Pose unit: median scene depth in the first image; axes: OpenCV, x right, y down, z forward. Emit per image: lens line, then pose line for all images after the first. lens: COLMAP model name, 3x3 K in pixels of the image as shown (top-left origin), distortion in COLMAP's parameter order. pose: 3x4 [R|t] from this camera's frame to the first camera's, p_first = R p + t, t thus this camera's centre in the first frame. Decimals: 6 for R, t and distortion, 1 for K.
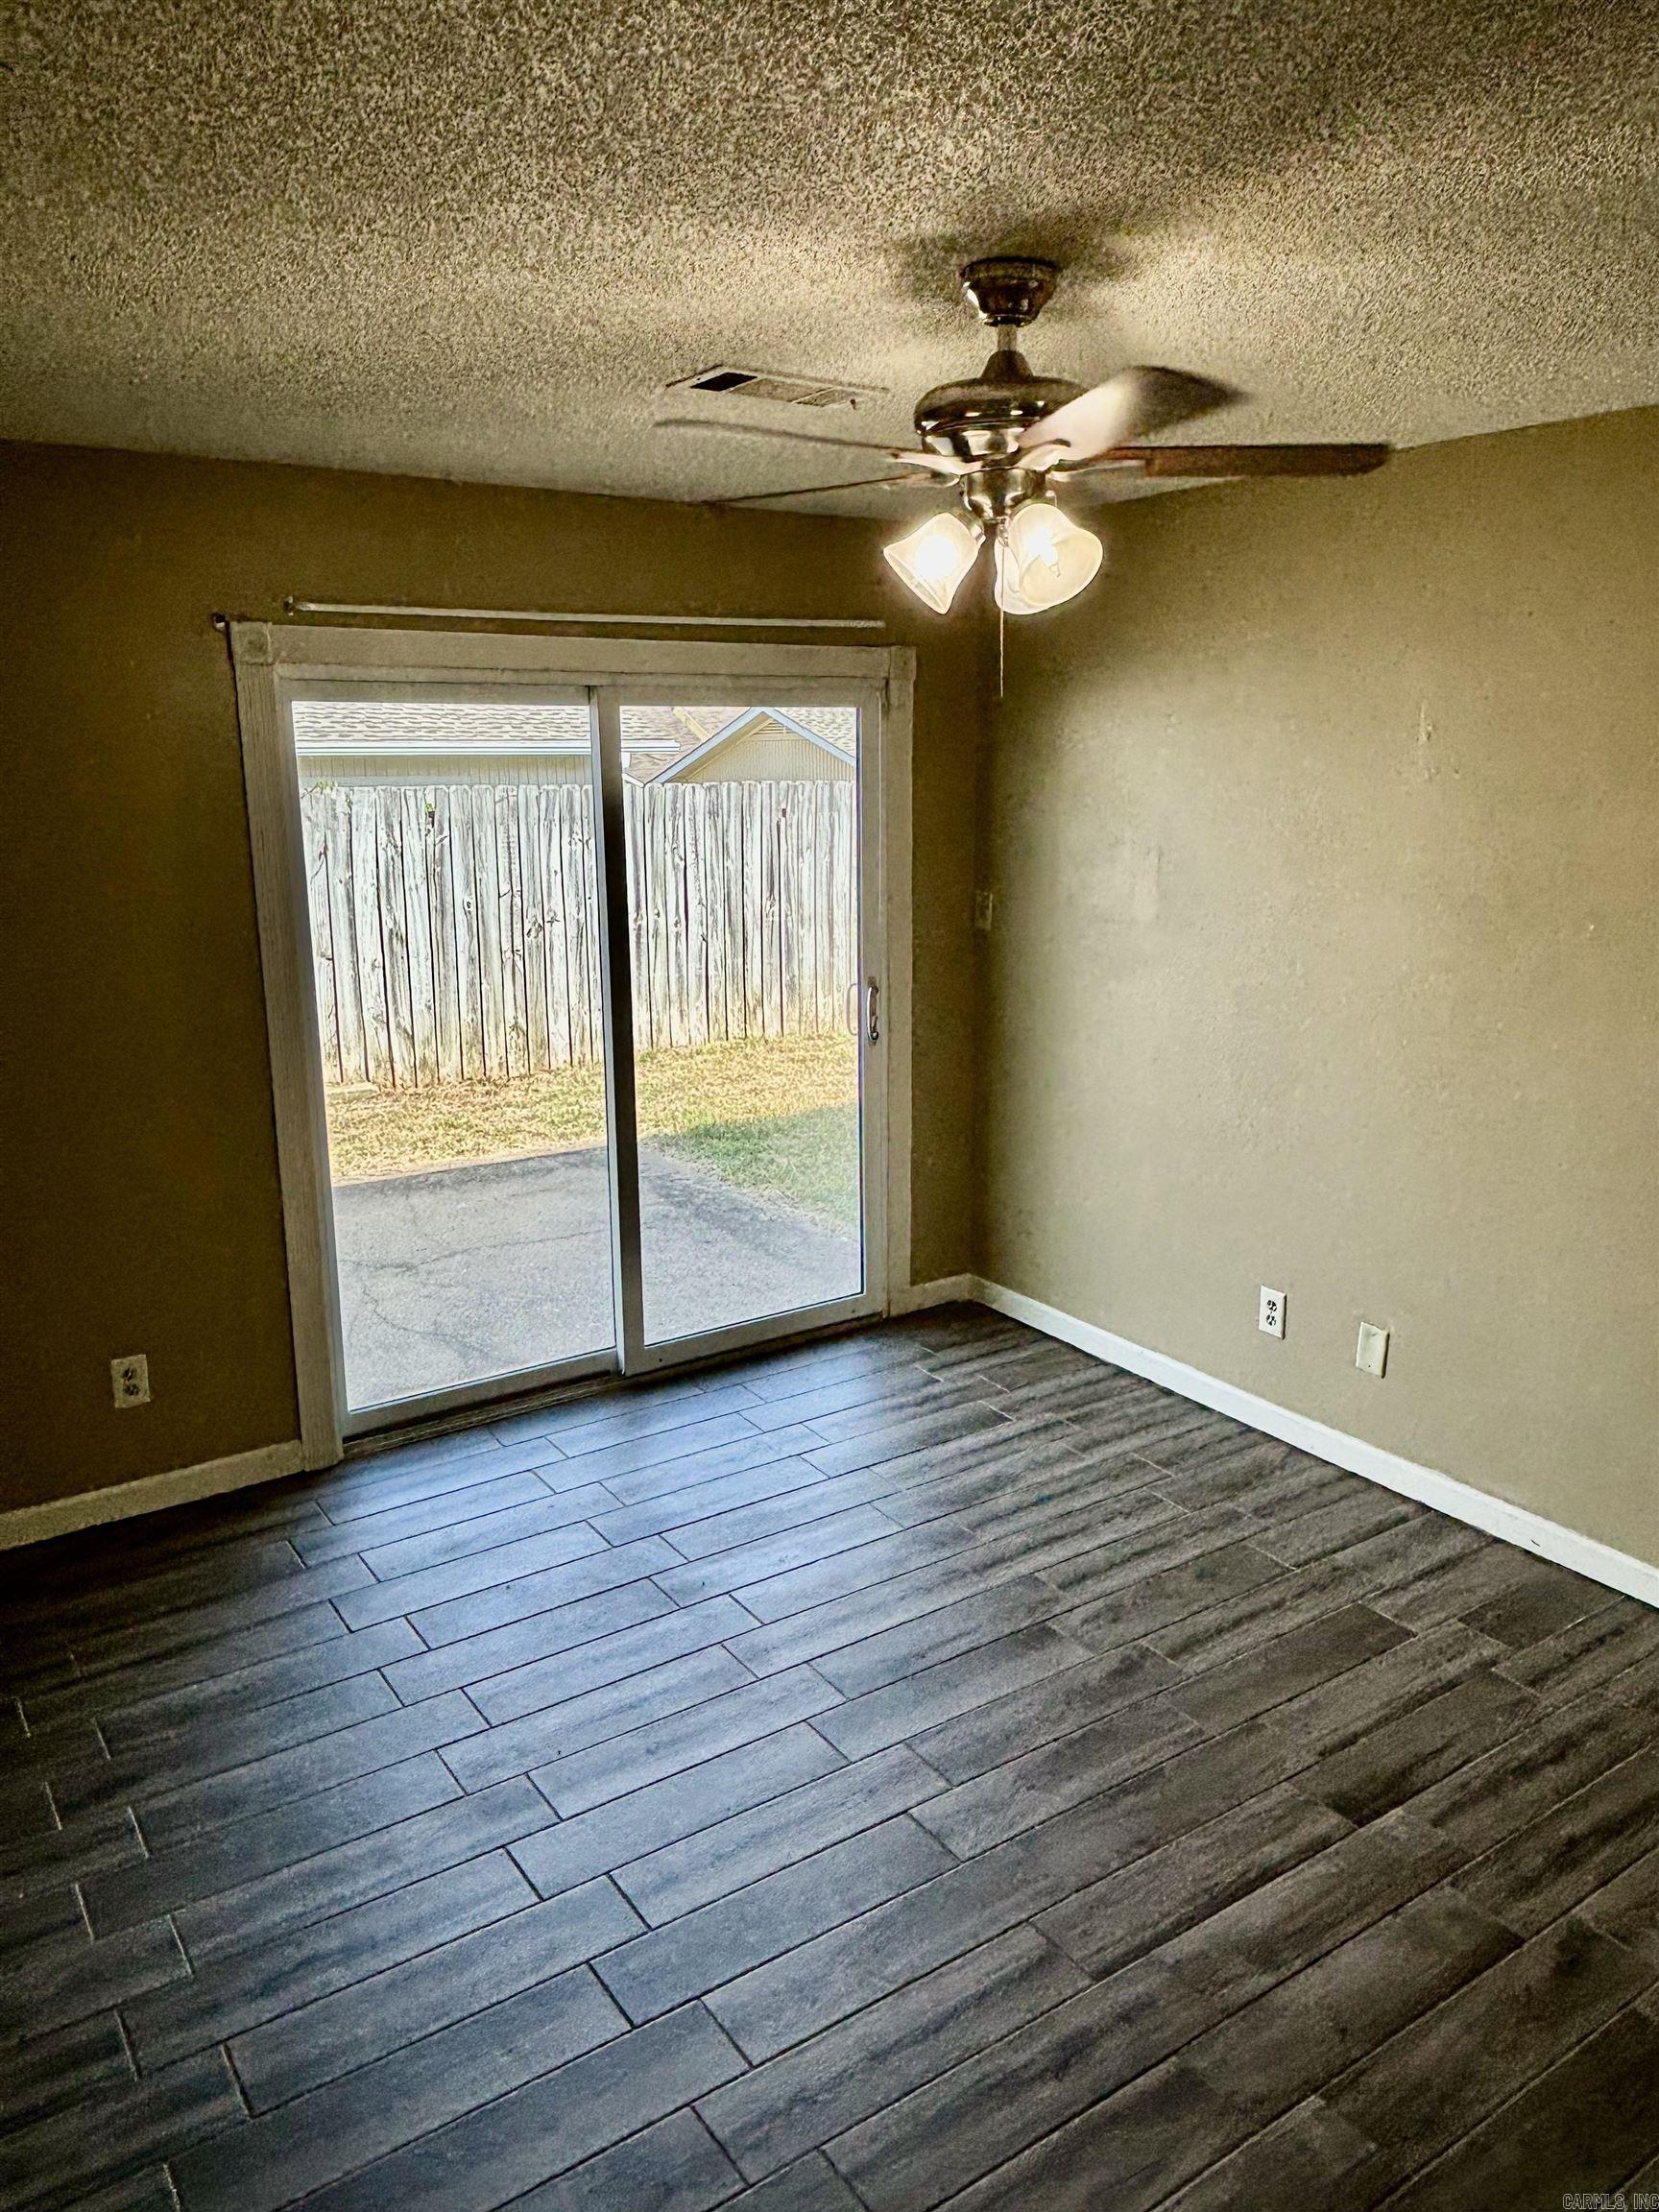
lens RADIAL K [[1590.8, 0, 829.5], [0, 1590.8, 1106.0], [0, 0, 1]] dist [0.028737, -0.001584]
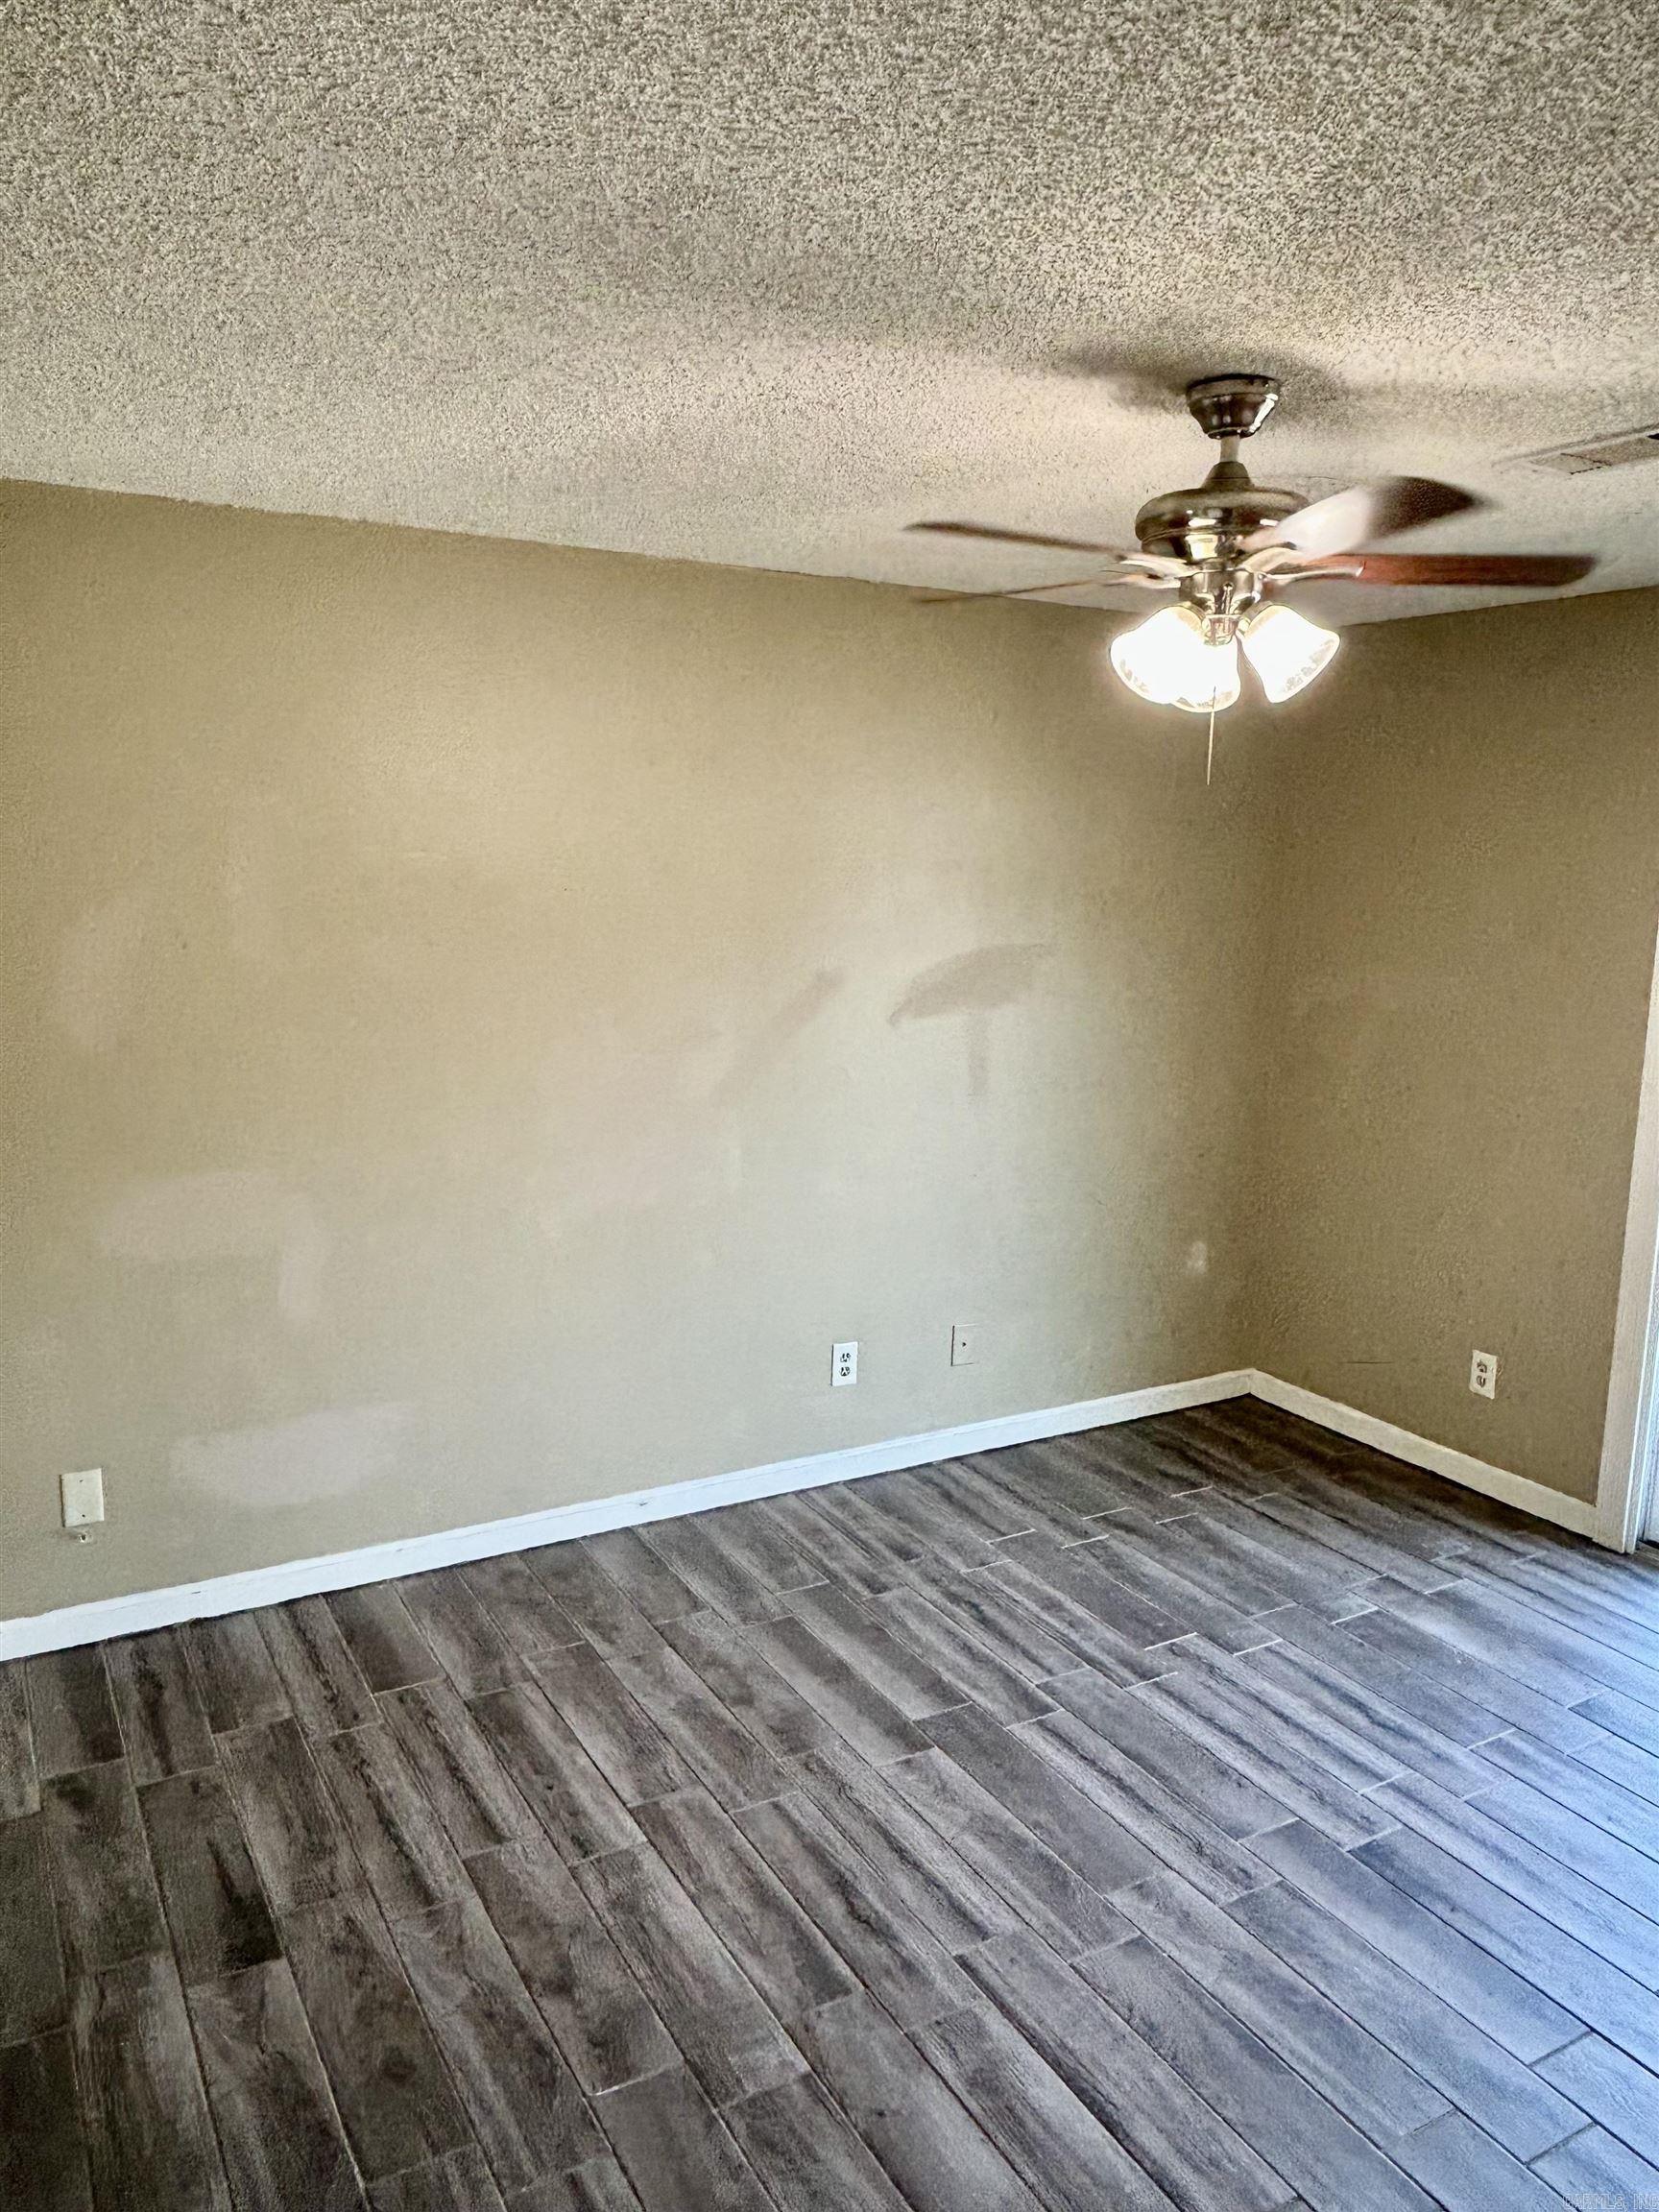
lens RADIAL K [[1590.8, 0, 829.5], [0, 1590.8, 1106.0], [0, 0, 1]] dist [0.028737, -0.001584]
pose [[-0.074038, 0.169223, -0.982793, 0.311409], [-0.248770, 0.951209, 0.182525, -0.047802], [0.965729, 0.258003, -0.028329, 0.220896]]
